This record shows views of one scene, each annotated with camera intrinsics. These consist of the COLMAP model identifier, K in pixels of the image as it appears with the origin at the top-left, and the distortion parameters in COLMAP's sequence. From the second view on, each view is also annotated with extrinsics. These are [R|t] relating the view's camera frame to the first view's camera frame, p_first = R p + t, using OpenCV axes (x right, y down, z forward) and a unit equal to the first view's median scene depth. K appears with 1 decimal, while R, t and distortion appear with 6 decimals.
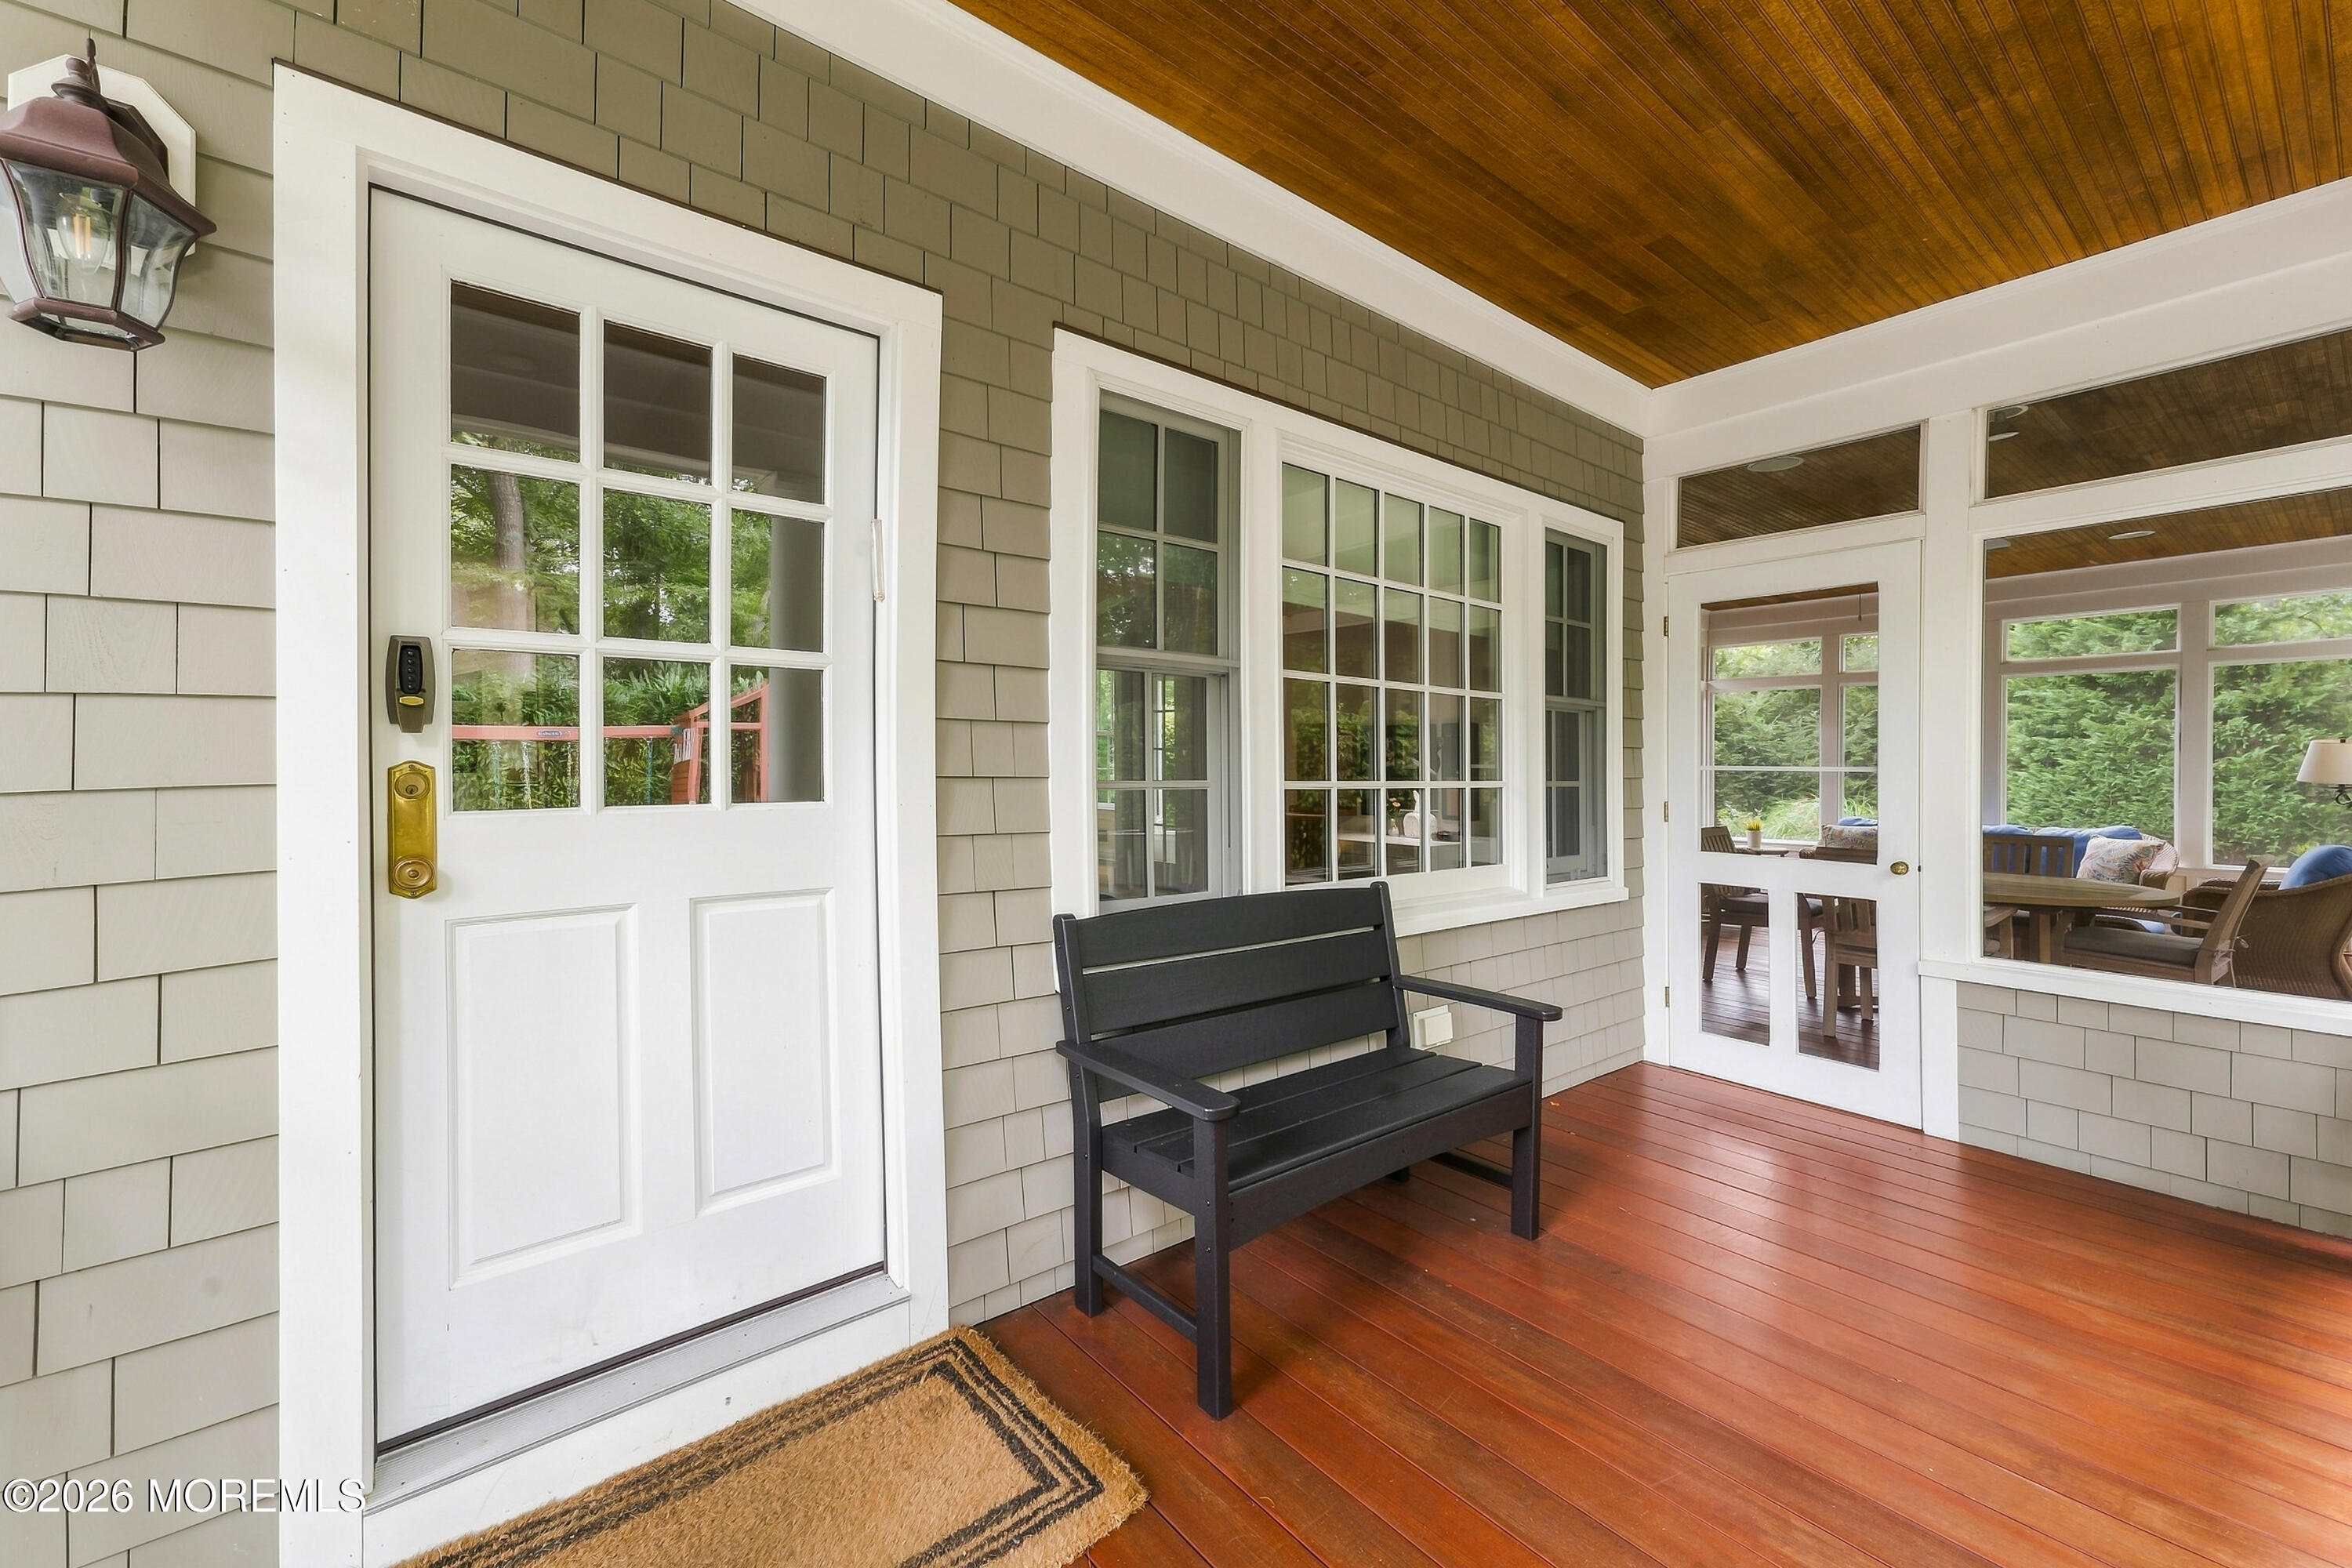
lens RADIAL K [[954.7, 0, 1174.1], [0, 954.7, 774.3], [0, 0, 1]] dist [0.000726, 0.000231]
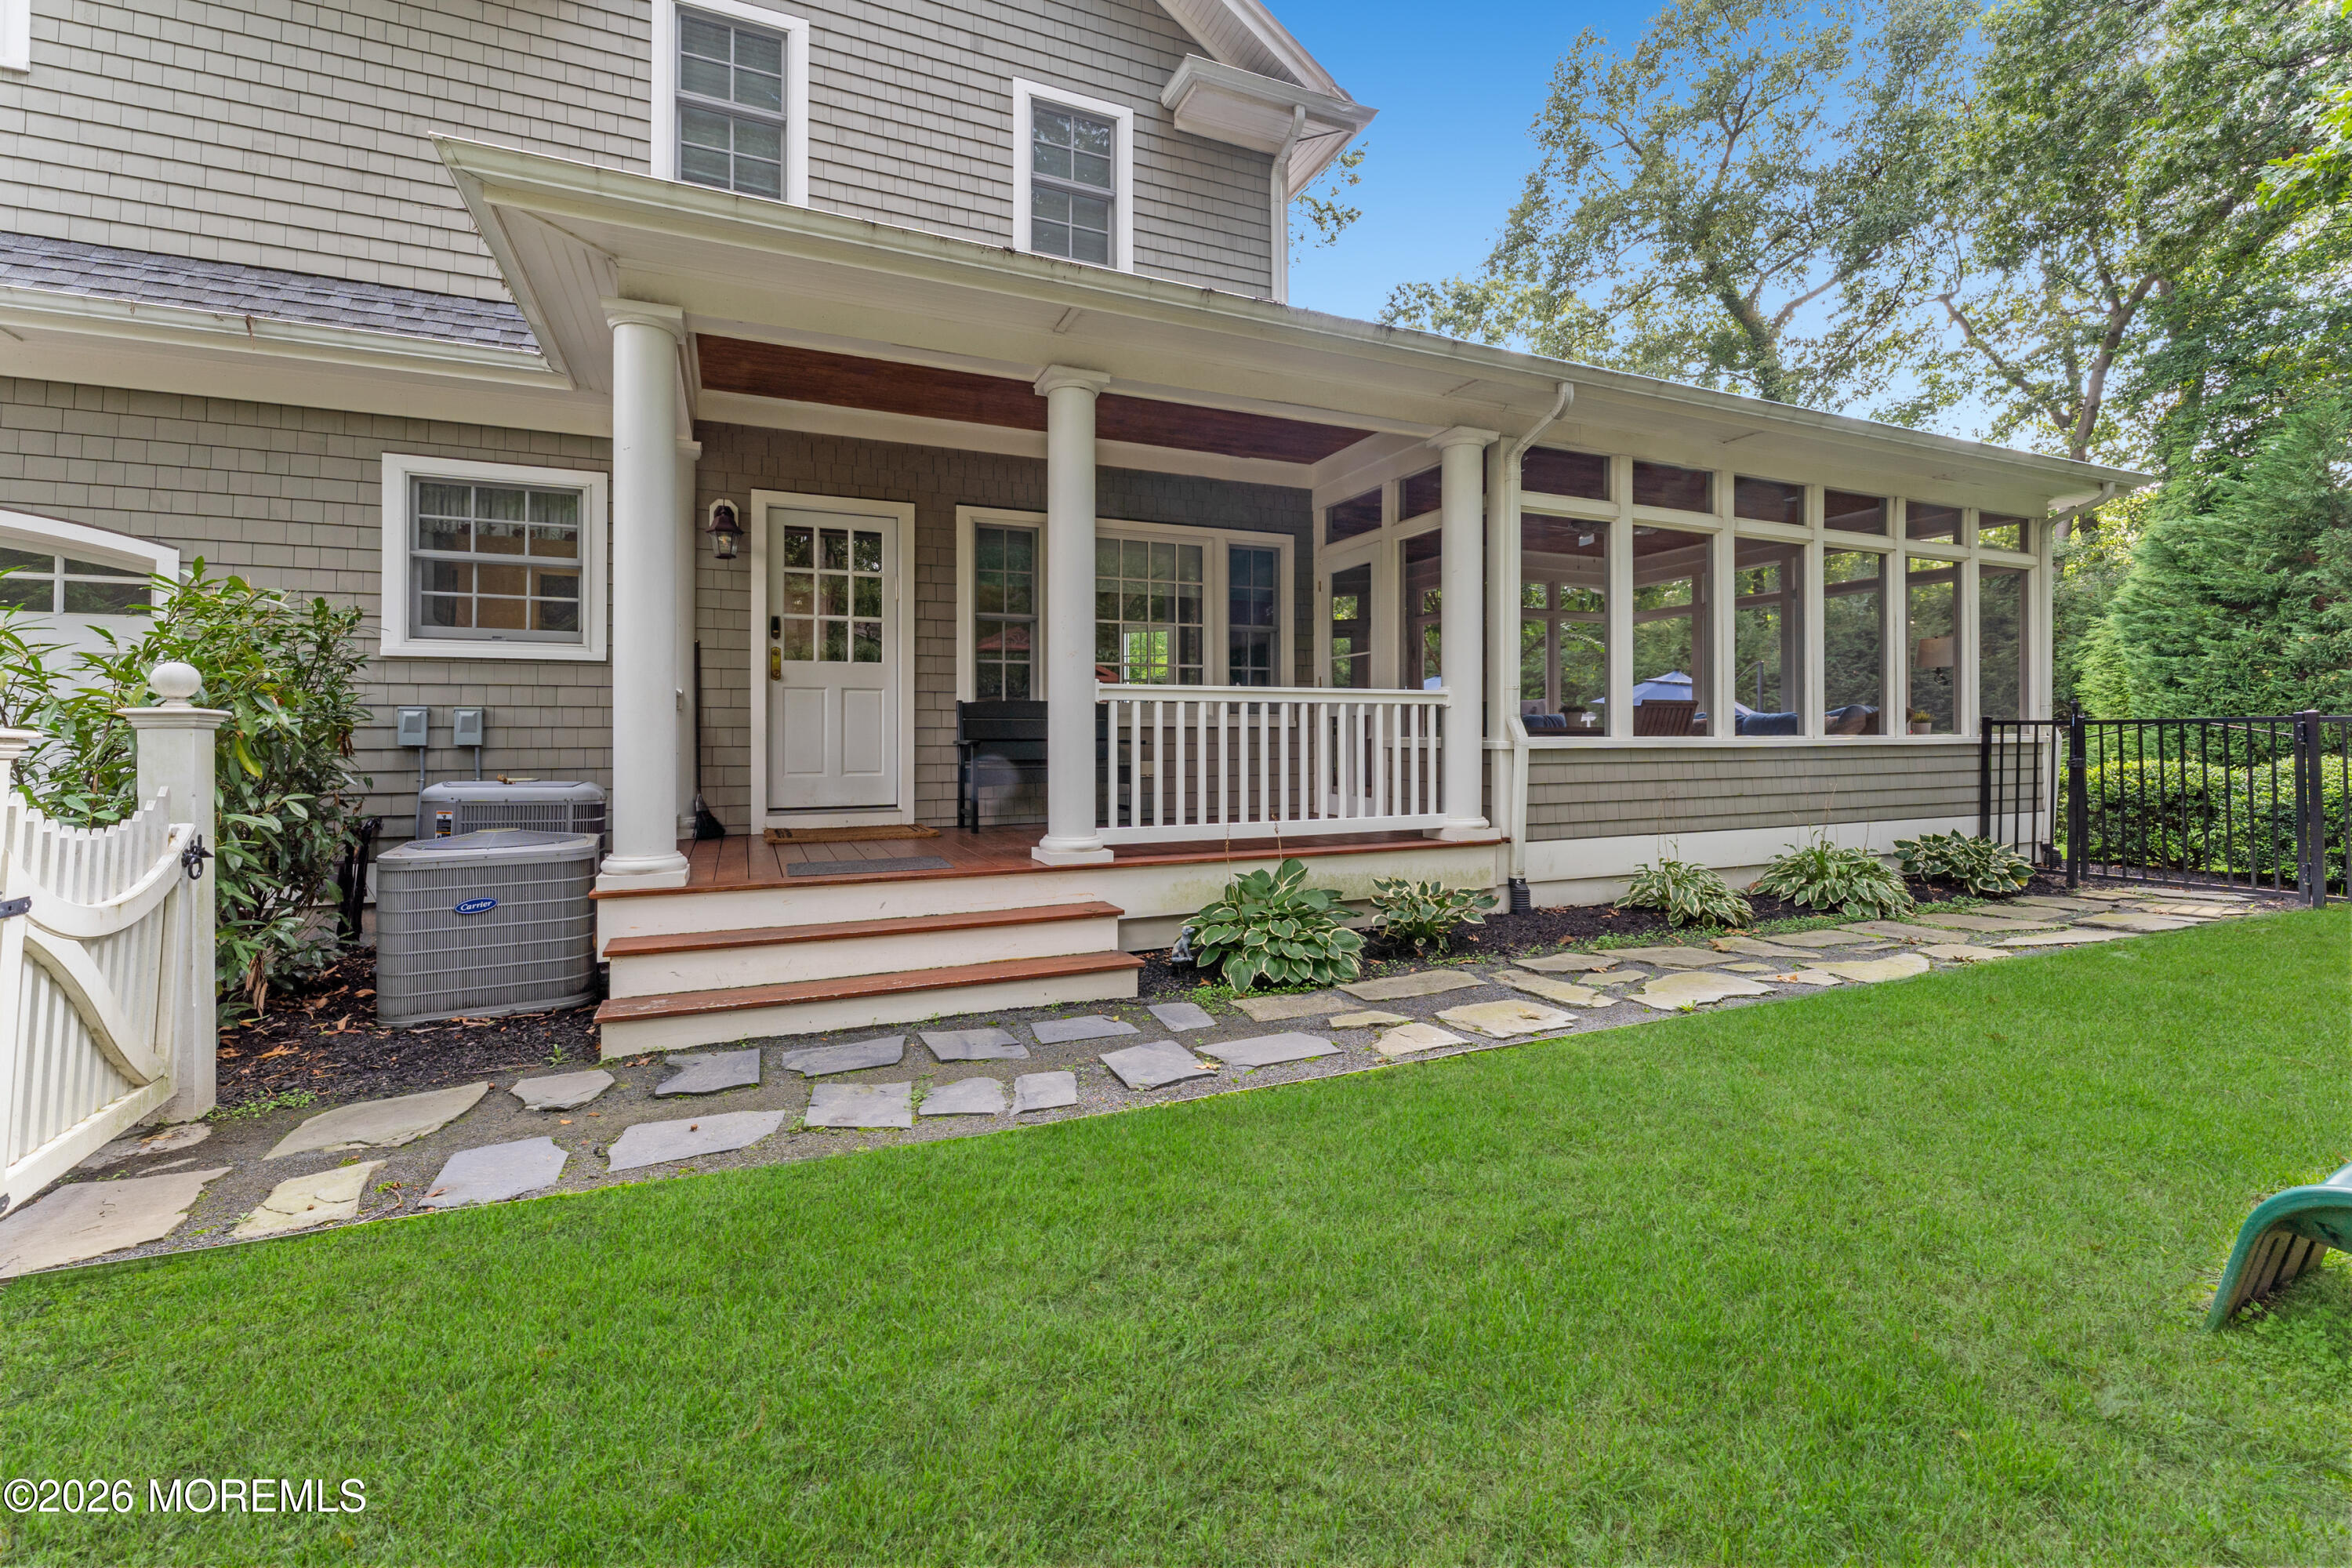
lens RADIAL K [[972.0, 0, 1167.9], [0, 972.0, 733.6], [0, 0, 1]] dist [0.000245, -0.000136]
pose [[0.964527, -0.010528, -0.263775, 0.832101], [0.009002, 0.999935, -0.006992, 0.172821], [0.263831, 0.004370, 0.964559, -1.109629]]
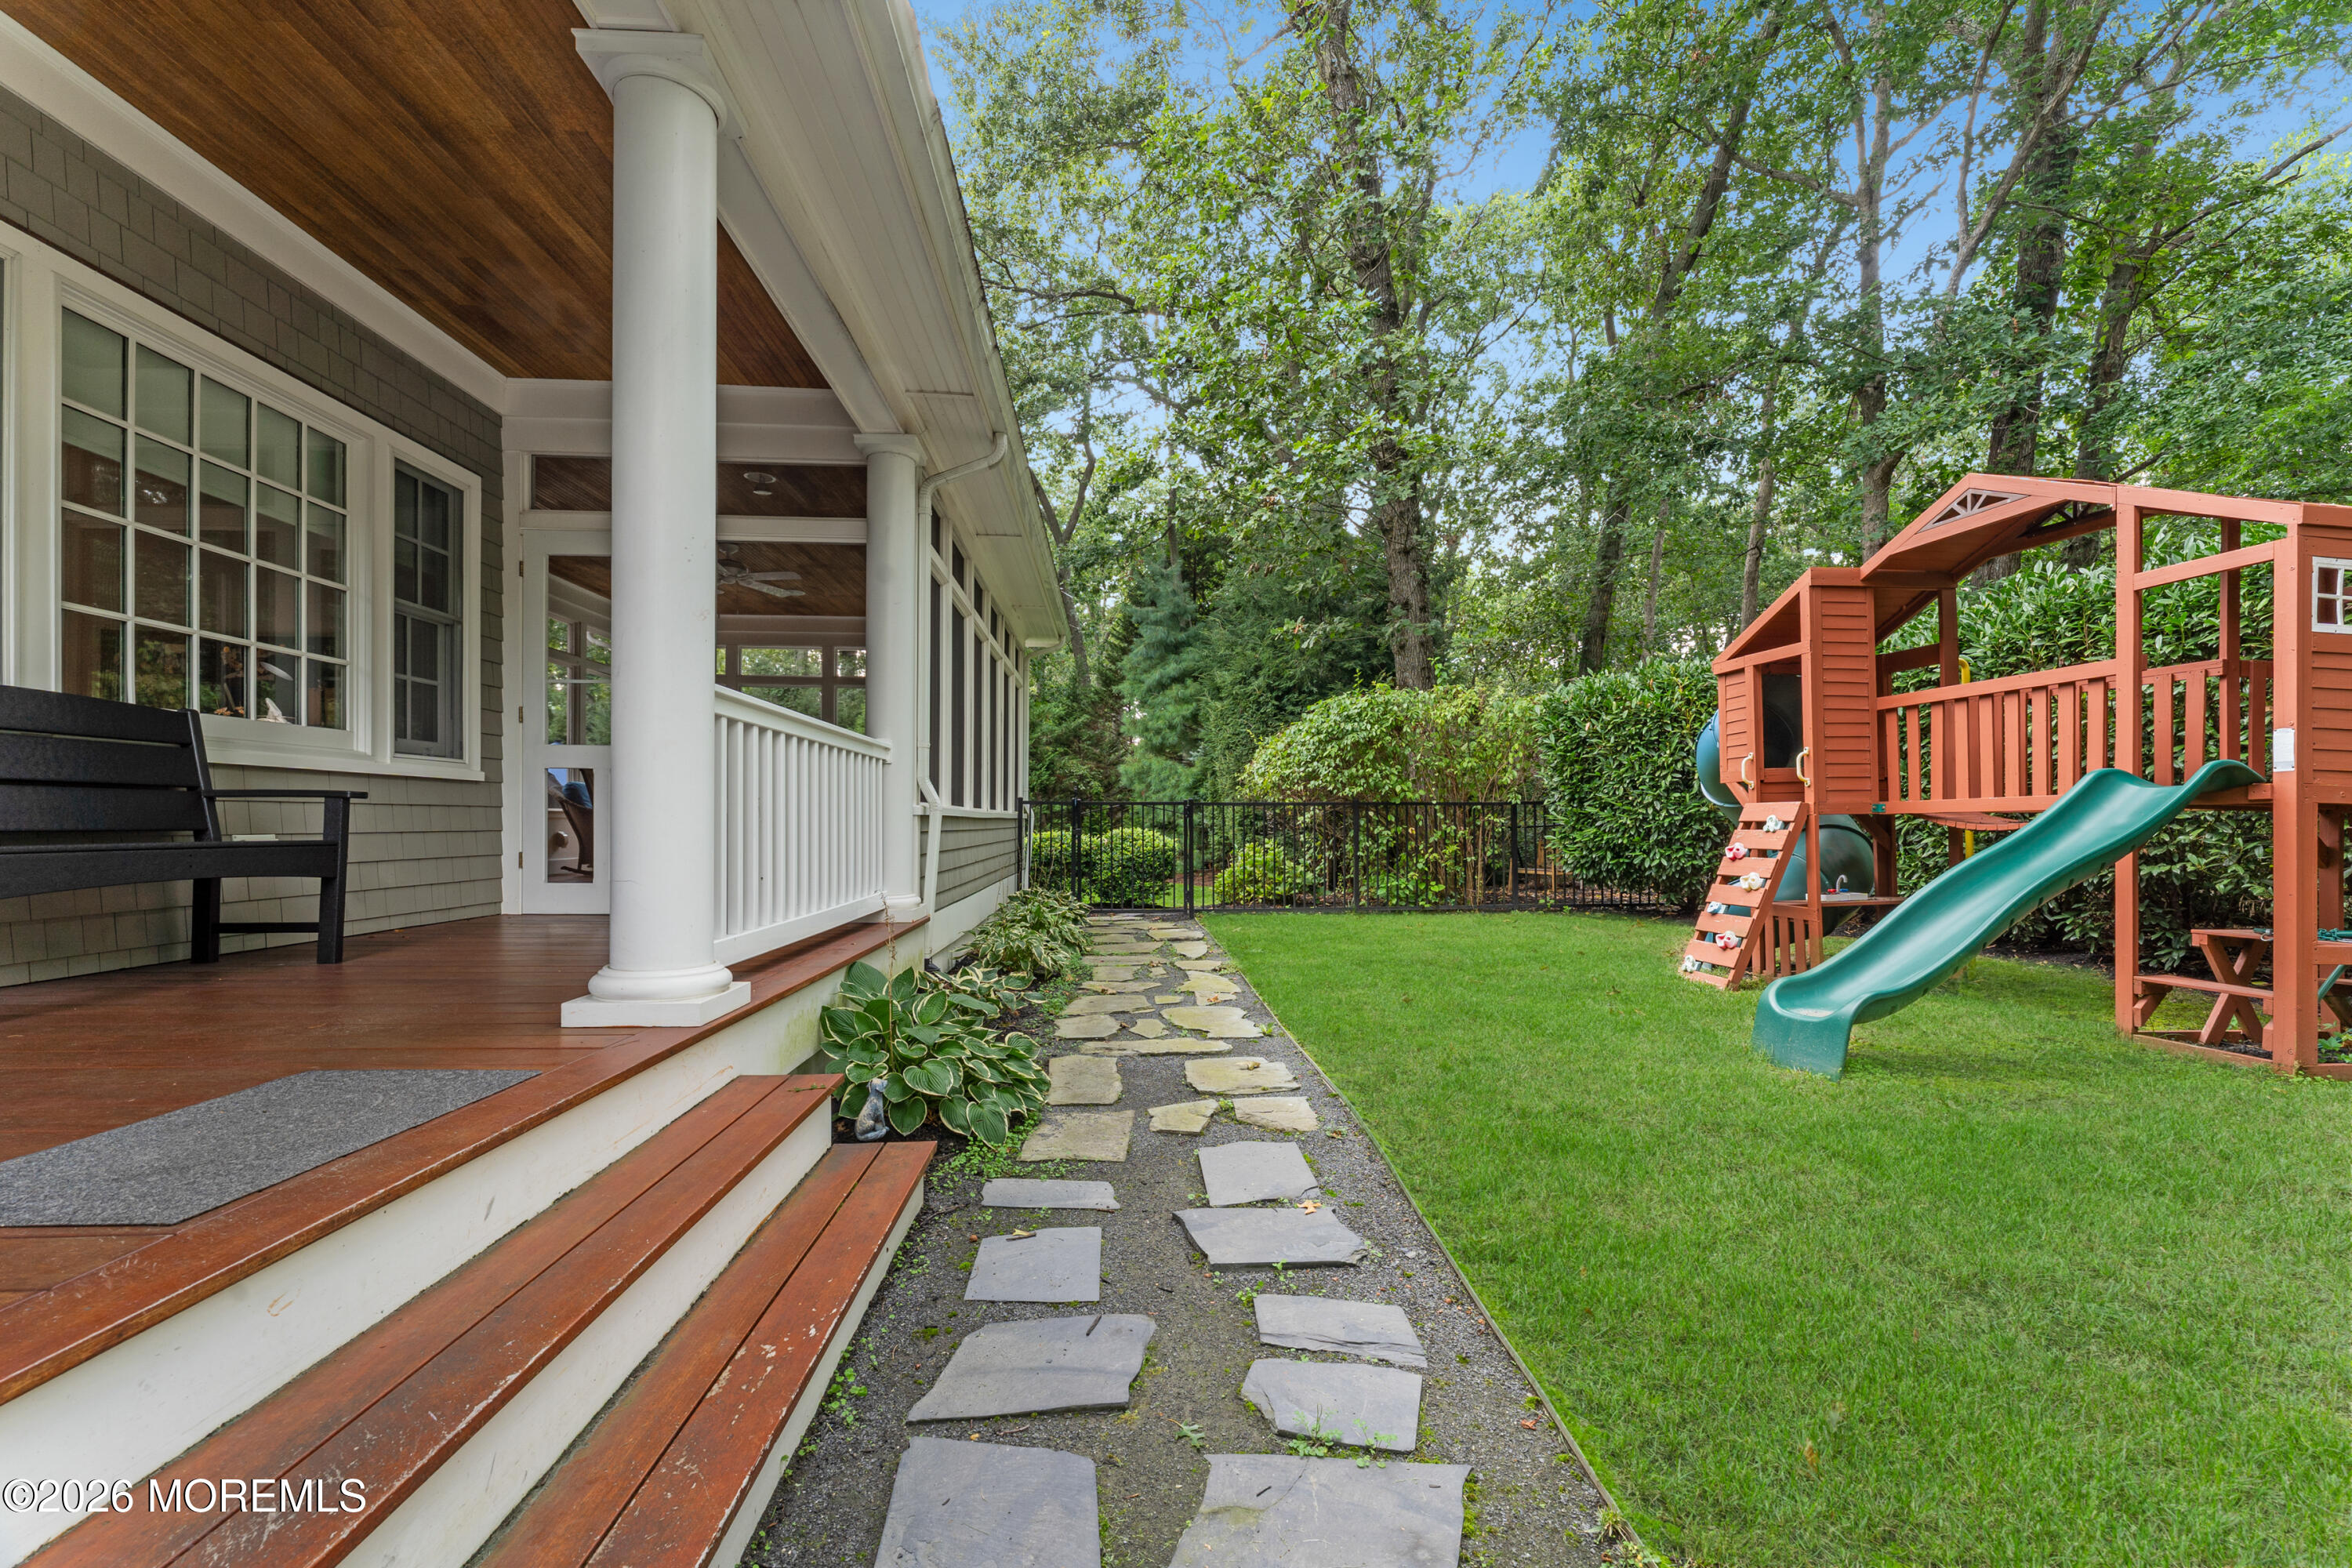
lens RADIAL K [[981.5, 0, 1175.6], [0, 981.5, 813.5], [0, 0, 1]] dist [0.001952, -0.000179]
pose [[0.581929, 0.002011, 0.813237, -0.043013], [0.006796, 0.999950, -0.007336, 0.207652], [-0.813211, 0.009796, 0.581886, -0.516918]]
